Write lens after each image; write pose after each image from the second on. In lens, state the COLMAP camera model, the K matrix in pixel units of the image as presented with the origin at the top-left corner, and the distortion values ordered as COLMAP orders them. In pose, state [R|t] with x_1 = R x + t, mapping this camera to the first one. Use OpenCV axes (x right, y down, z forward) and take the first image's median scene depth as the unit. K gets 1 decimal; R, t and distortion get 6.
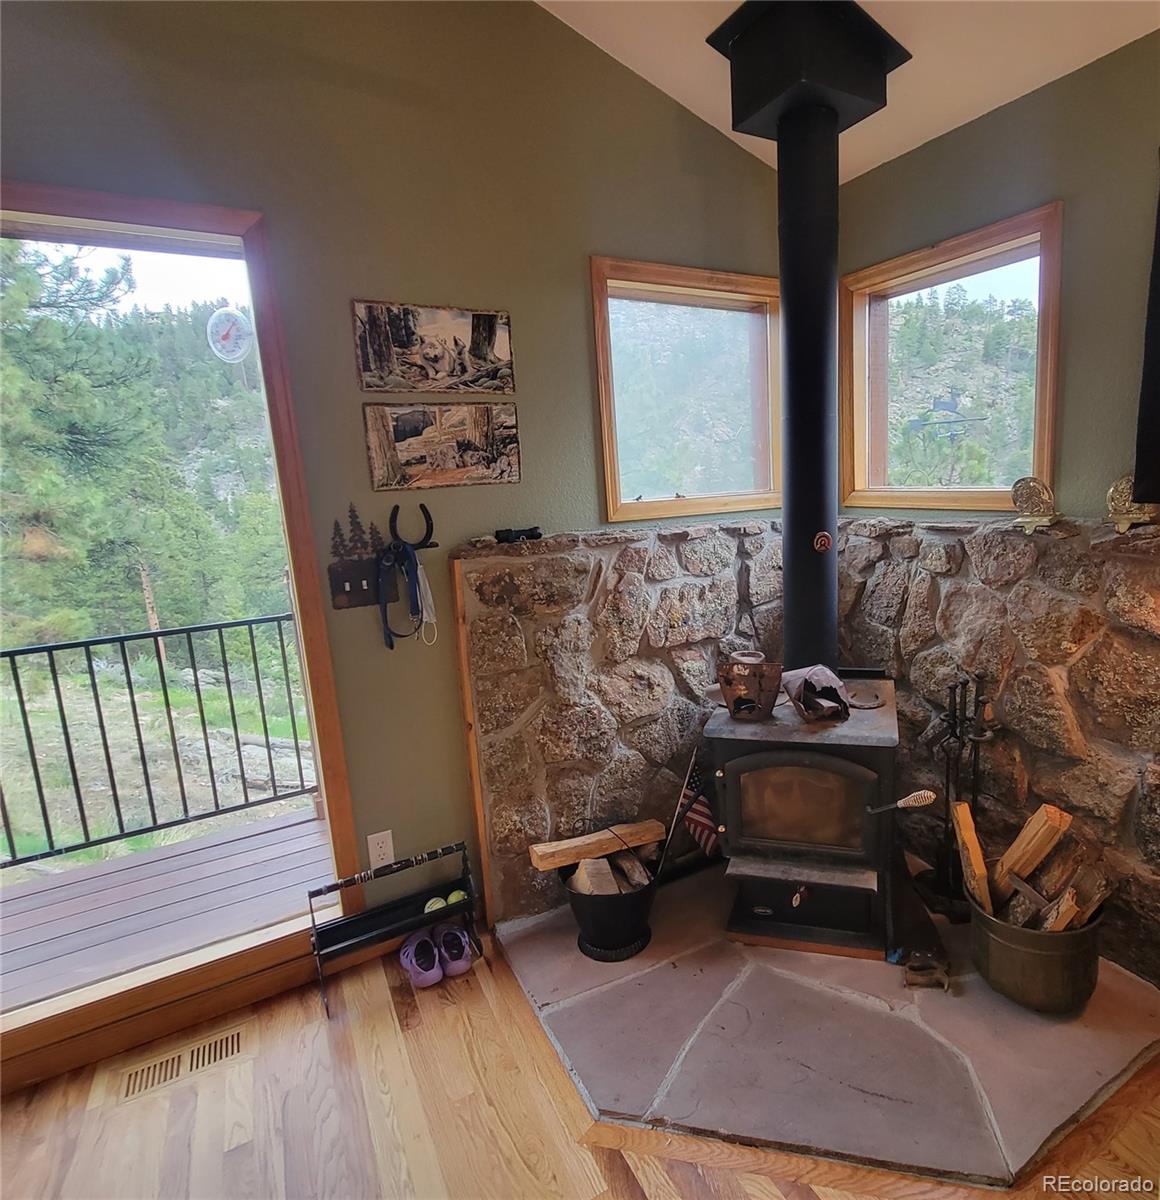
lens RADIAL K [[705.4, 0, 683.3], [0, 705.4, 591.8], [0, 0, 1]] dist [0.000765, -0.001538]
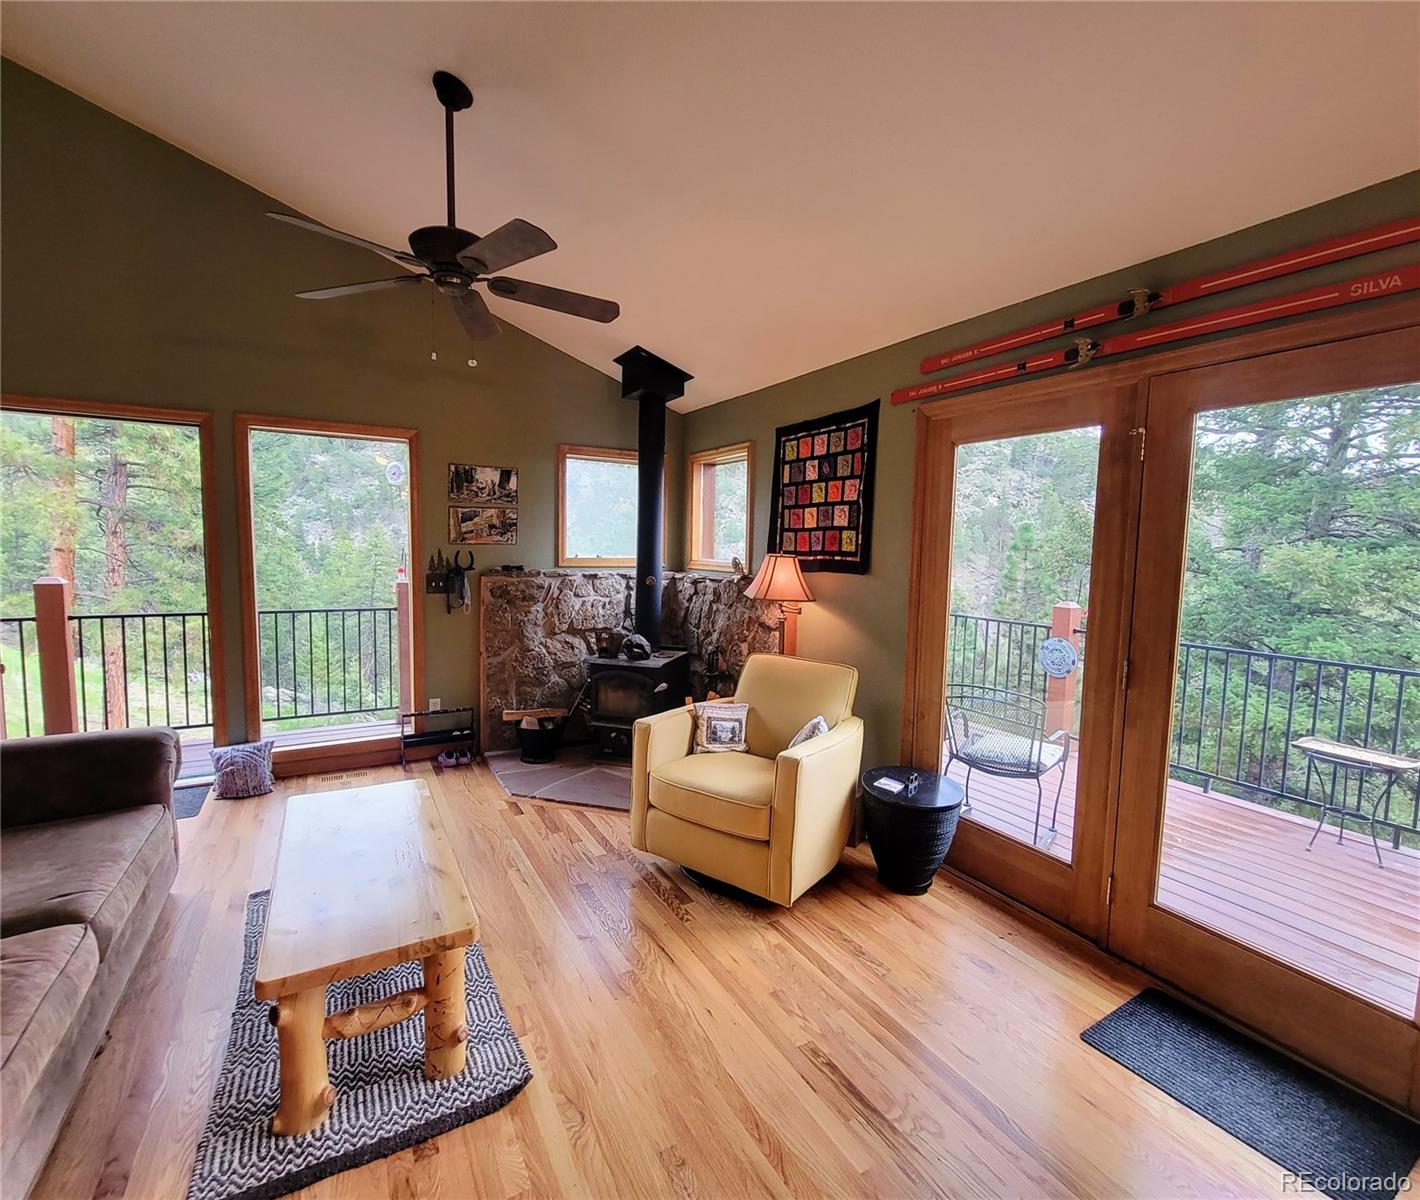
lens RADIAL K [[671.3, 0, 706.1], [0, 671.3, 598.1], [0, 0, 1]] dist [0.001499, -0.000791]
pose [[0.996823, 0.071146, -0.035800, 0.450099], [-0.074118, 0.993181, -0.089984, 0.156009], [0.029154, 0.092352, 0.995300, -1.053804]]
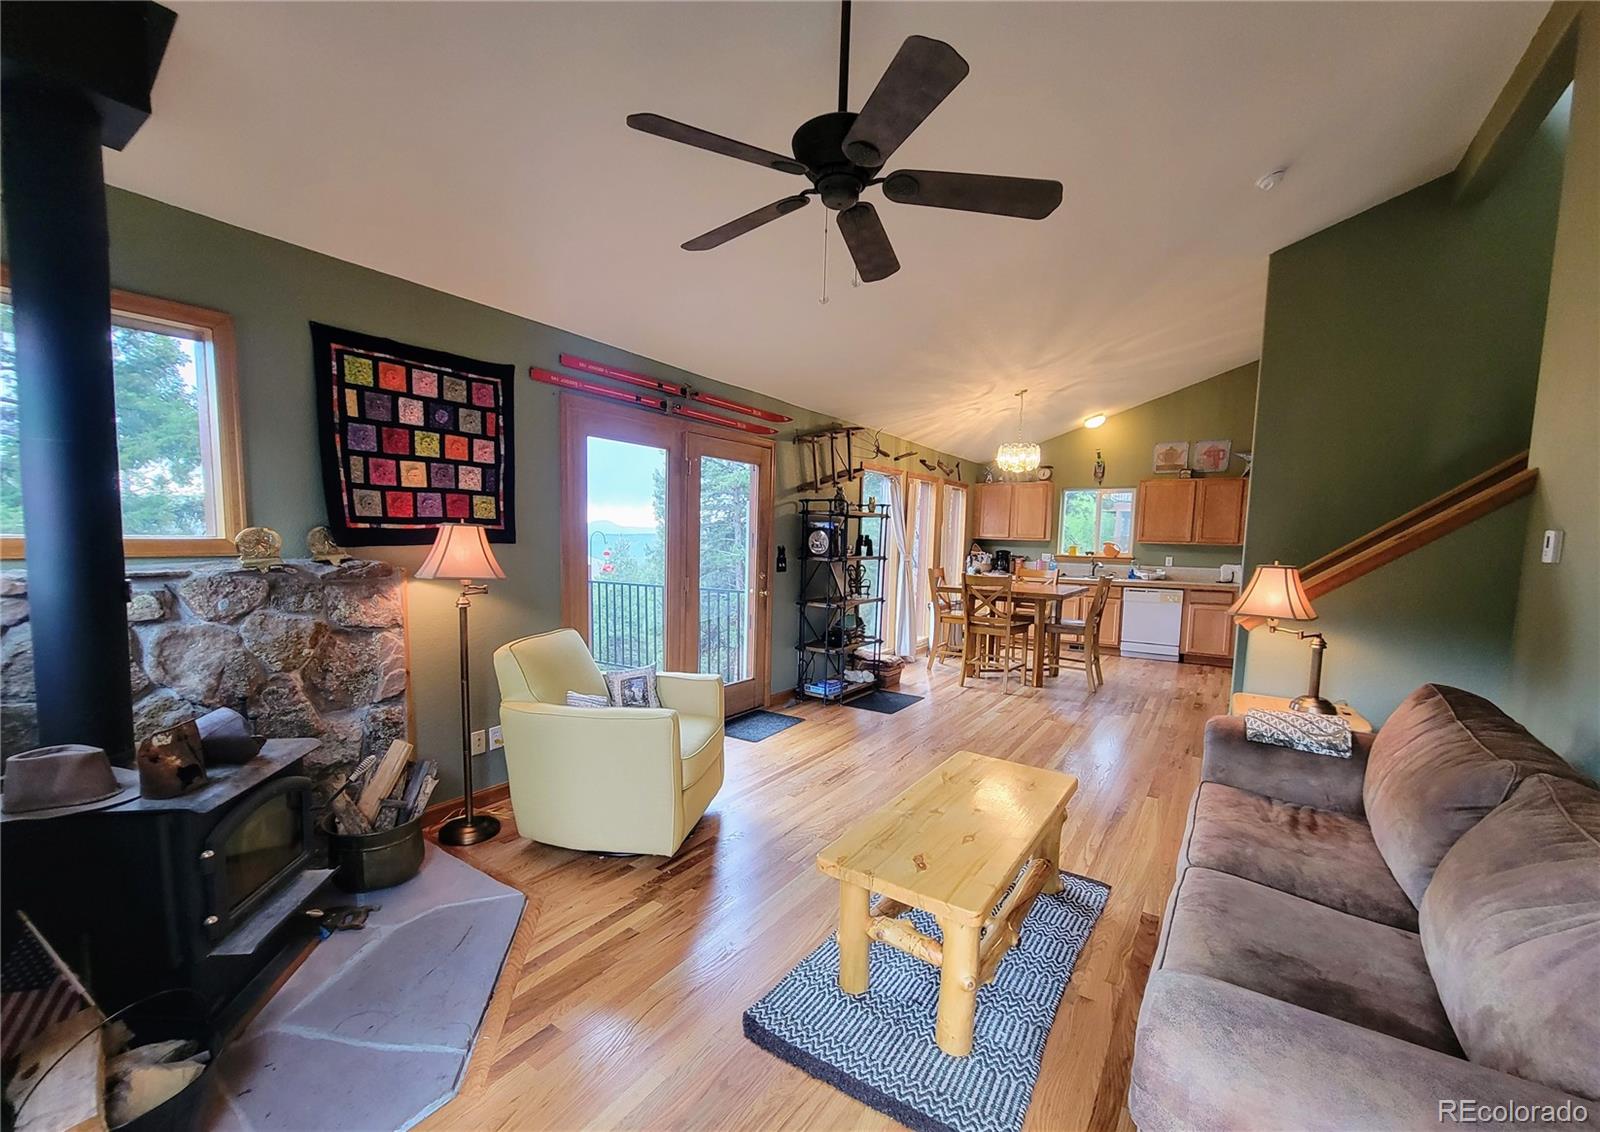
lens RADIAL K [[648.9, 0, 785.9], [0, 648.9, 597.1], [0, 0, 1]] dist [0.005416, -0.000547]
pose [[-0.403187, -0.050270, 0.913736, -0.892463], [0.156024, 0.980094, 0.122766, -0.033853], [-0.901719, 0.192062, -0.387318, 0.582993]]
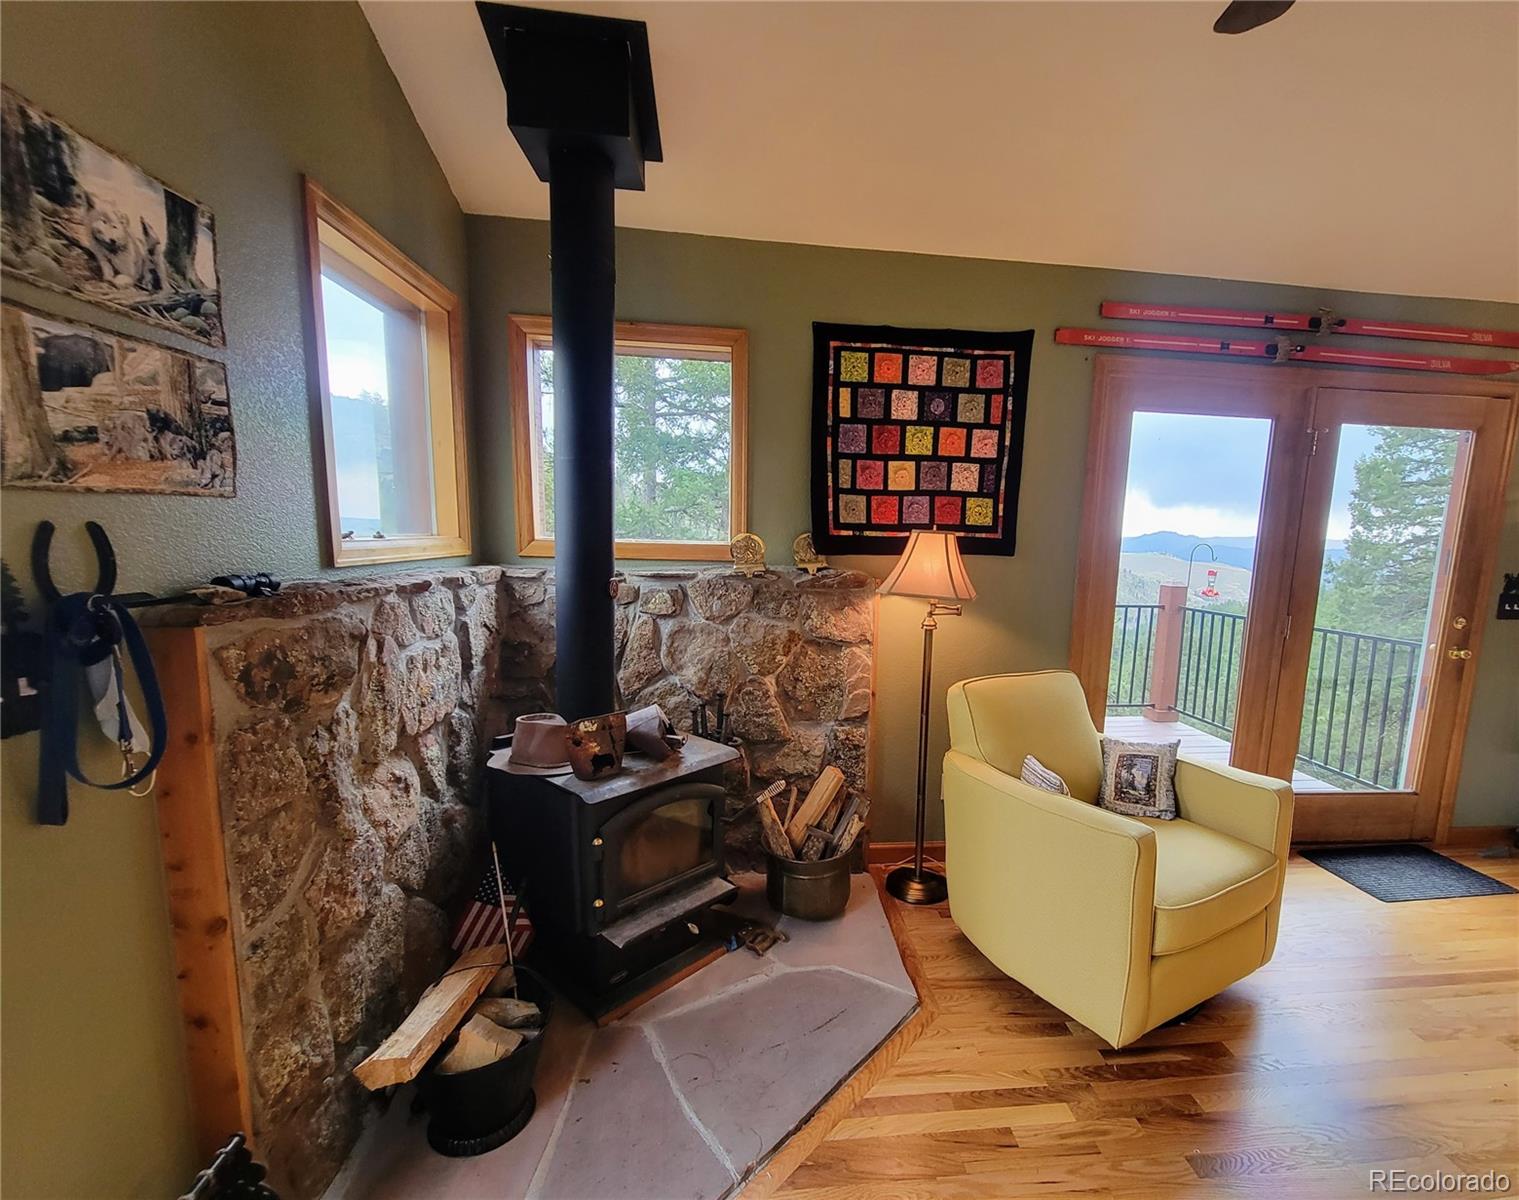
lens RADIAL K [[703.0, 0, 832.5], [0, 703.0, 630.9], [0, 0, 1]] dist [0.009099, -0.005091]
pose [[0.410629, -0.071279, 0.909012, -0.596552], [0.108822, 0.993645, 0.028757, -0.004566], [-0.905285, 0.087112, 0.415776, 0.310398]]
